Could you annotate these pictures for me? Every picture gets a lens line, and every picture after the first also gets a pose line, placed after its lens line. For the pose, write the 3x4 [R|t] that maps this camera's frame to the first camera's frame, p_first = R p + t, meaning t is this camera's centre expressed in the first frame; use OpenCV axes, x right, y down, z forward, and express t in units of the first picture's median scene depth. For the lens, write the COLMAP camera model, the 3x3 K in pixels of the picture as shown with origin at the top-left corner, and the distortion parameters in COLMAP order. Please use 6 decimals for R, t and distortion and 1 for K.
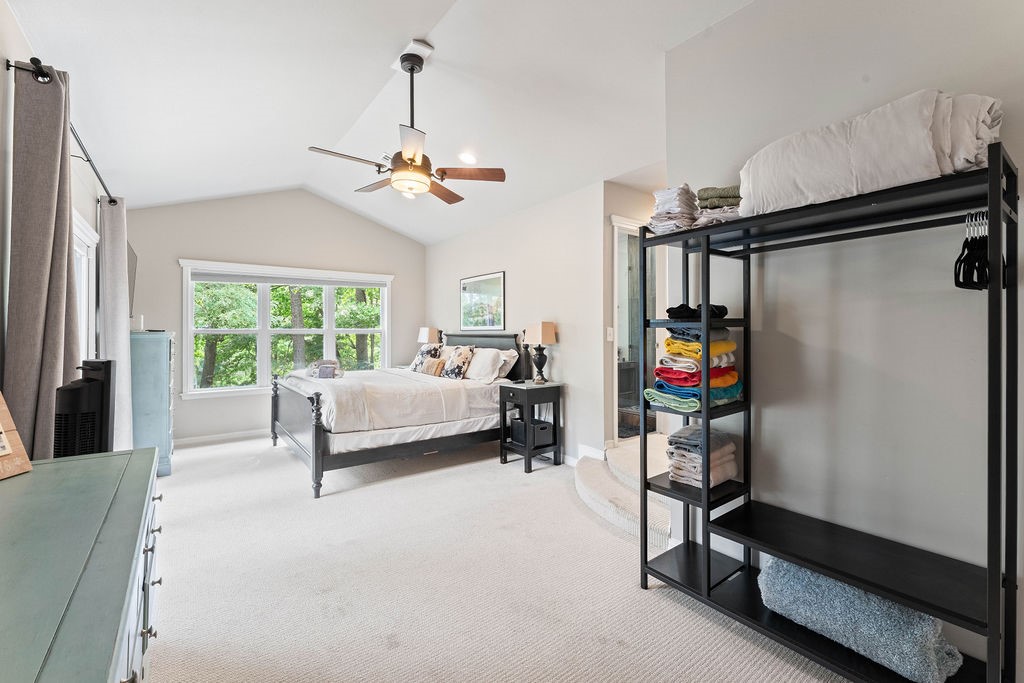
lens RADIAL K [[432.1, 0, 510.8], [0, 432.1, 333.9], [0, 0, 1]] dist [-0.001286, -0.000401]
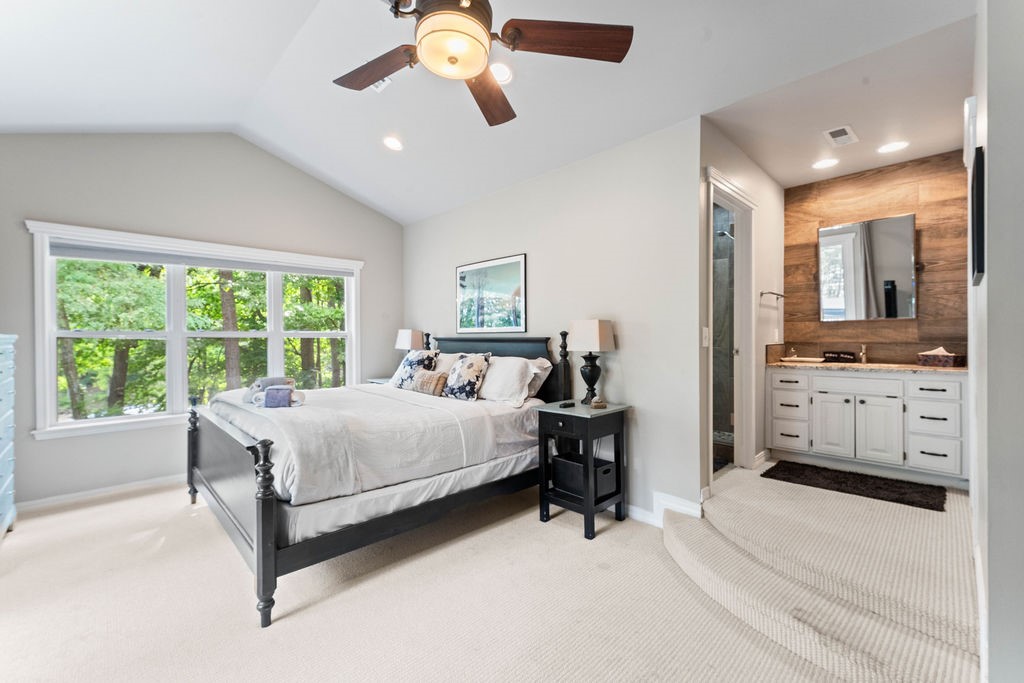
lens RADIAL K [[423.5, 0, 512.0], [0, 423.5, 341.5], [0, 0, 1]] dist [0.001966, 0.000089]
pose [[0.991888, -0.003208, 0.127075, -0.141844], [0.002249, 0.999968, 0.007682, 0.001933], [-0.127095, -0.007334, 0.991863, 0.293678]]
